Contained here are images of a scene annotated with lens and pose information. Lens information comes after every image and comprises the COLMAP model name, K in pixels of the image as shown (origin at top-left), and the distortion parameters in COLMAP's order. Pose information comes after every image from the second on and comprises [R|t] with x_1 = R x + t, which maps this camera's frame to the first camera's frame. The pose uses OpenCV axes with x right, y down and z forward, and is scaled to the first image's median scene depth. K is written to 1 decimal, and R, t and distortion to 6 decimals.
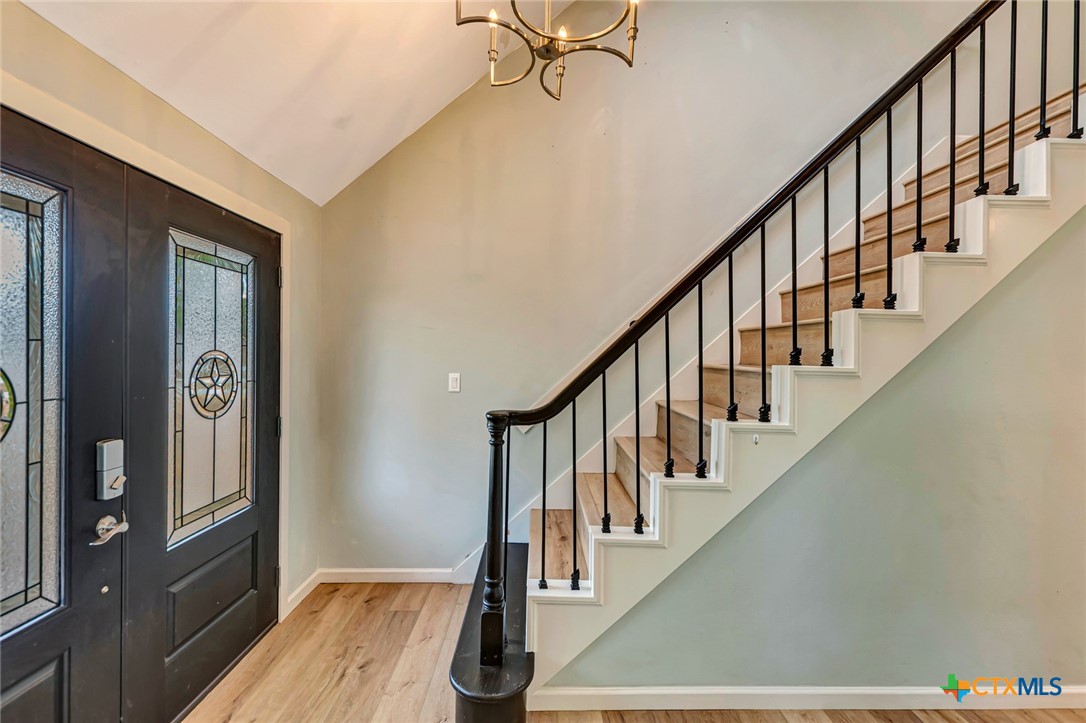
lens RADIAL K [[478.4, 0, 542.3], [0, 478.4, 354.6], [0, 0, 1]] dist [0.000317, -0.000370]
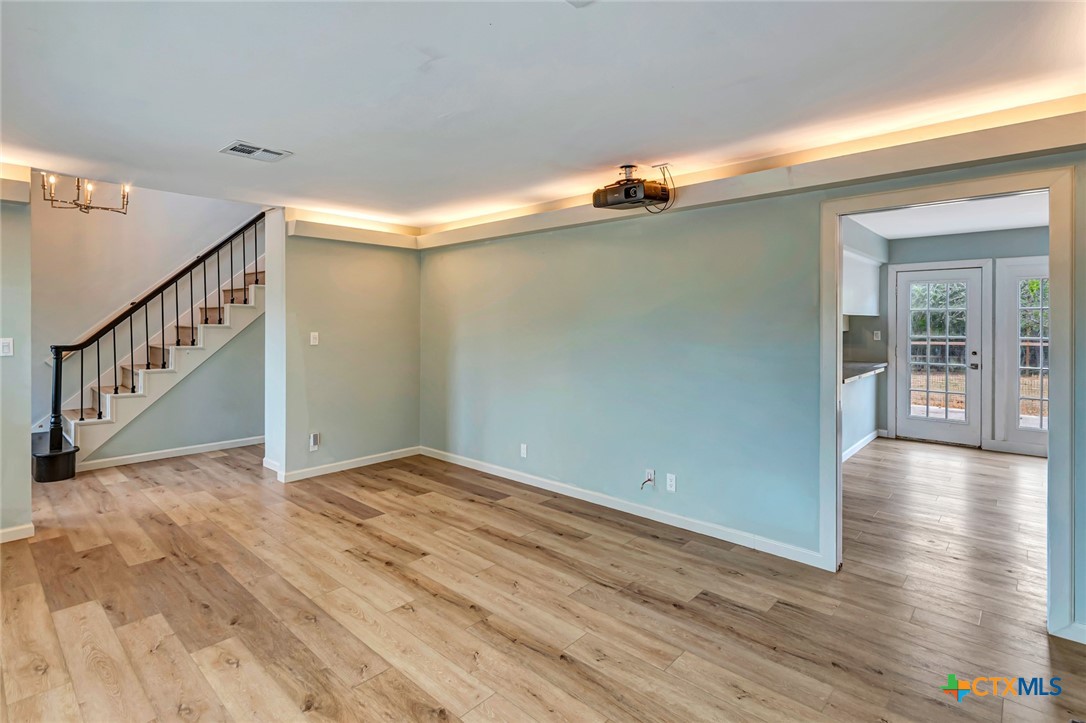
lens RADIAL K [[517.8, 0, 545.4], [0, 517.8, 323.4], [0, 0, 1]] dist [-0.000374, -0.001647]
pose [[0.673771, -0.010104, 0.738871, -0.330797], [0.005073, 0.999946, 0.009049, 0.002742], [-0.738923, -0.002348, 0.673786, -2.338019]]
